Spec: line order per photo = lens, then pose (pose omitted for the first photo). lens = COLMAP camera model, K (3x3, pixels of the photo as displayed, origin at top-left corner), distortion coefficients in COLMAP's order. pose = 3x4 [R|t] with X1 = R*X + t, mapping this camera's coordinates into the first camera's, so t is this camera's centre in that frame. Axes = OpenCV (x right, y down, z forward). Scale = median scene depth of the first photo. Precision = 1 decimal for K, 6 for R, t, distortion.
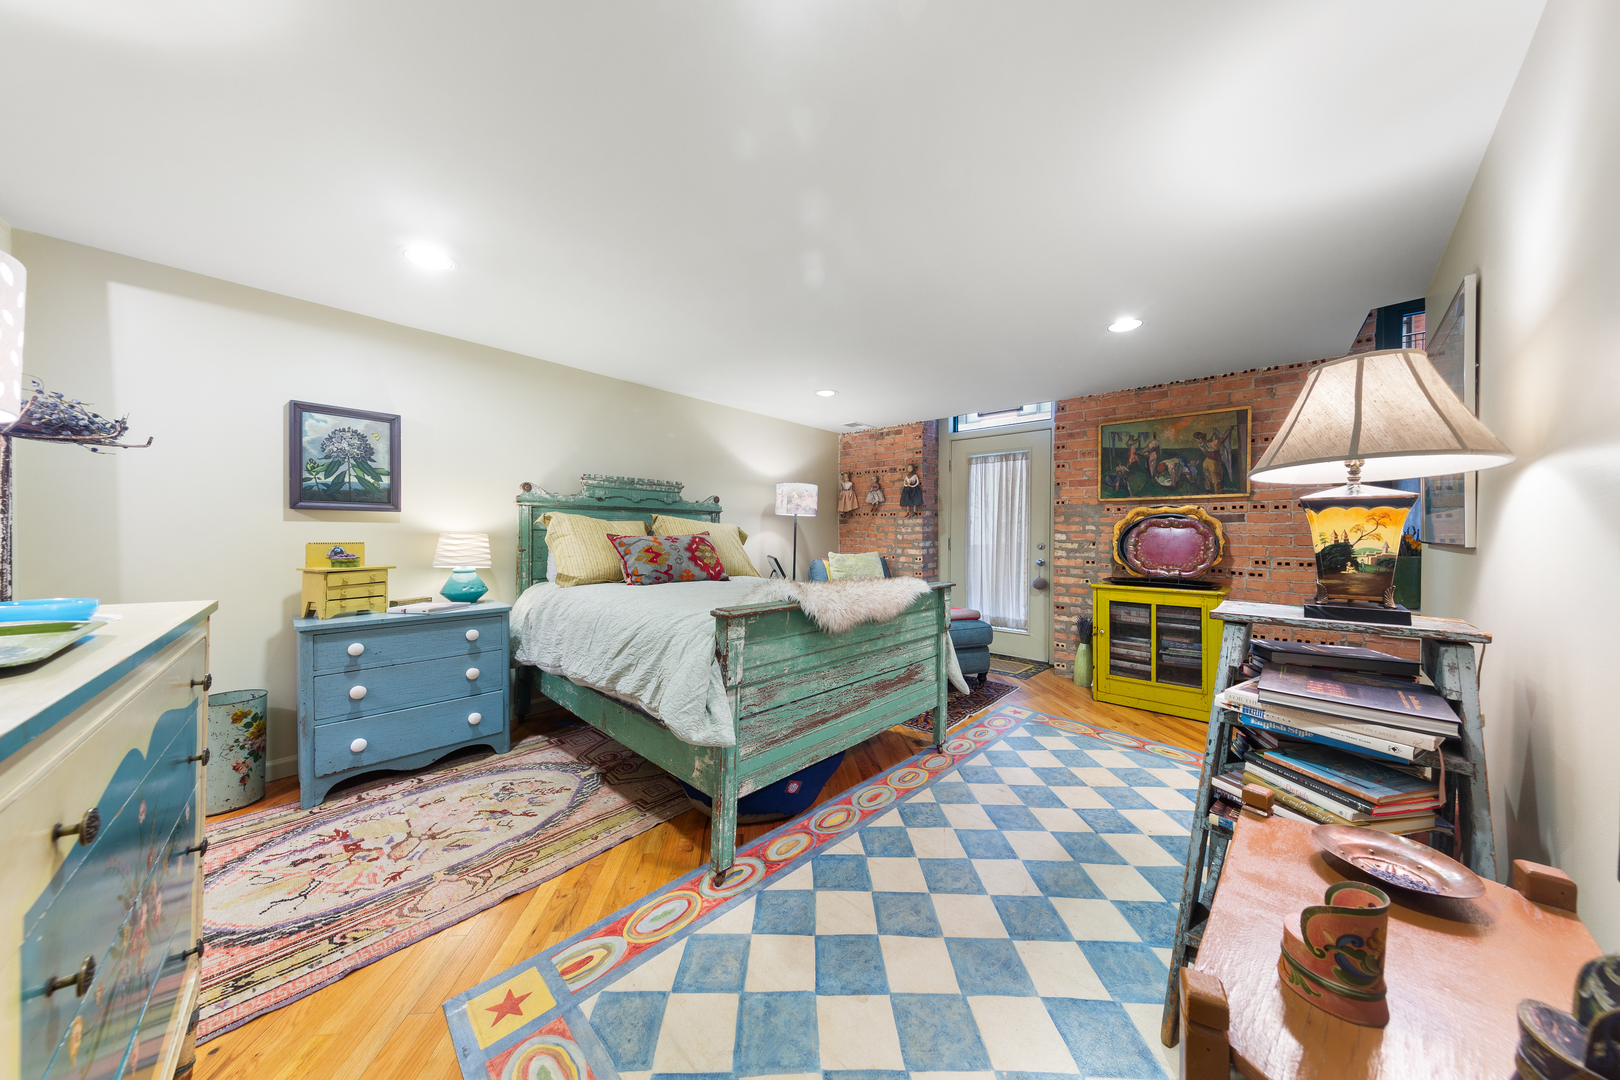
lens RADIAL K [[508.8, 0, 808.8], [0, 508.8, 537.4], [0, 0, 1]] dist [0.005897, -0.000277]
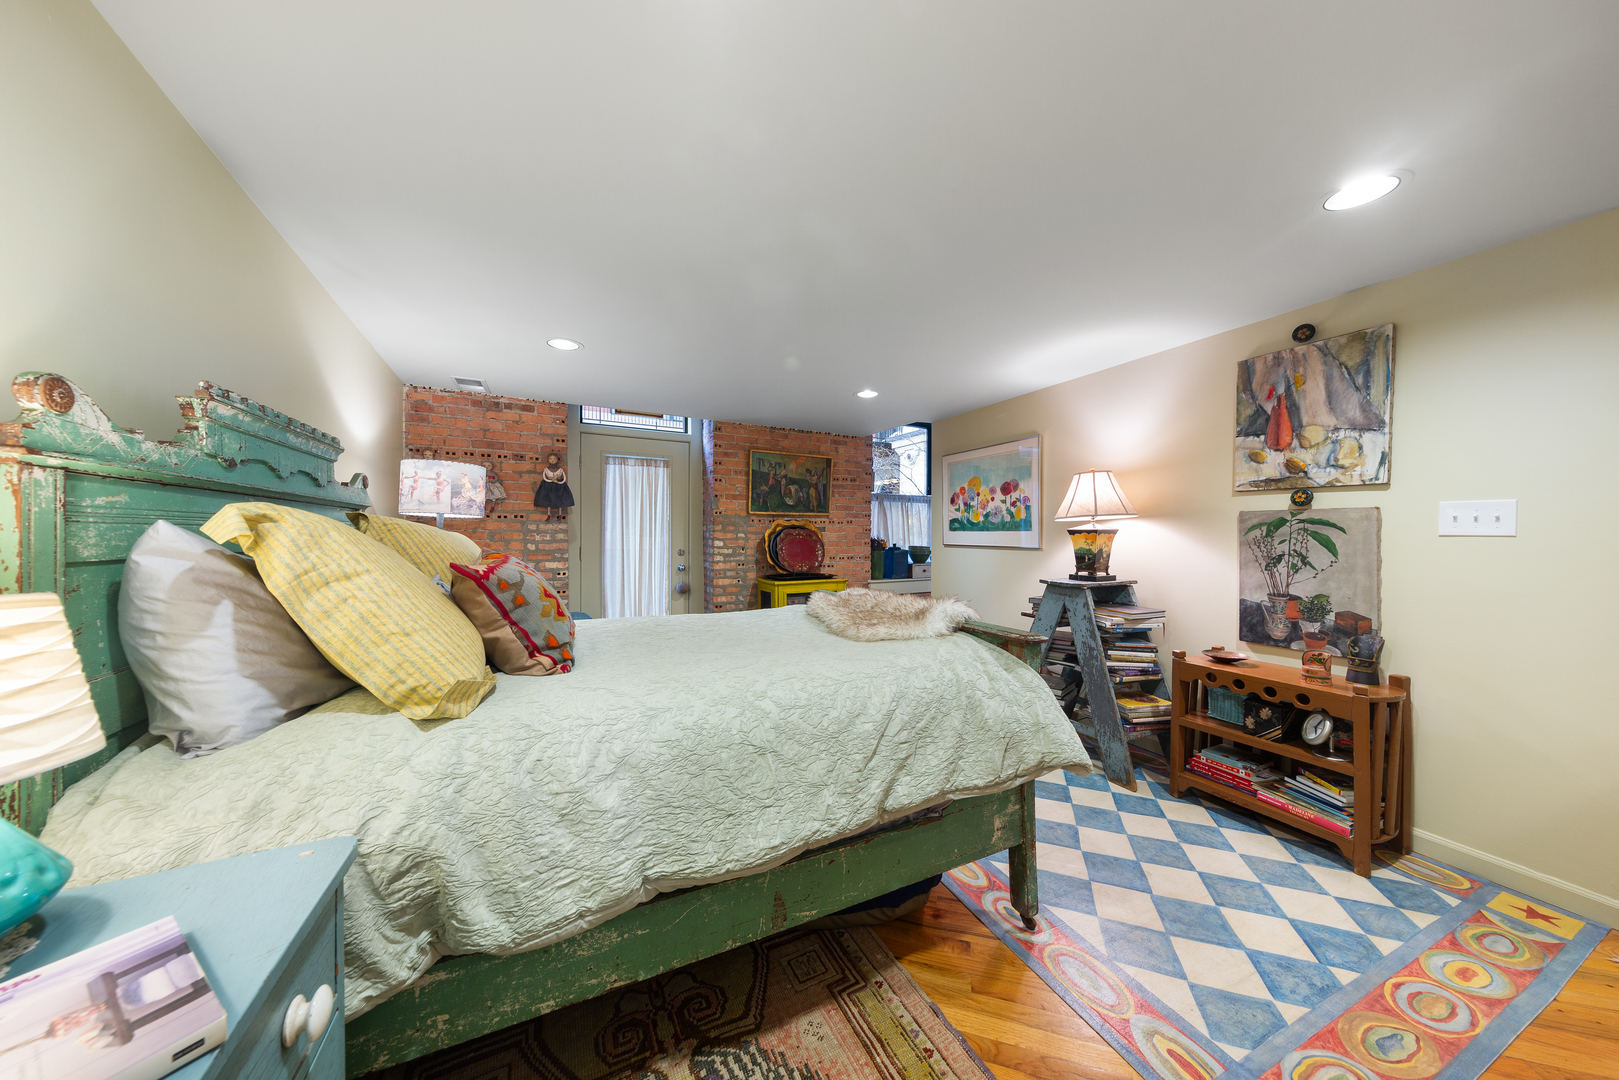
lens RADIAL K [[509.7, 0, 809.5], [0, 509.7, 540.0], [0, 0, 1]] dist [0.005111, -0.000130]
pose [[0.356428, -0.013579, 0.934224, -0.490487], [0.007884, 0.999902, 0.011526, -0.020590], [-0.934290, 0.003257, 0.356500, 0.426912]]
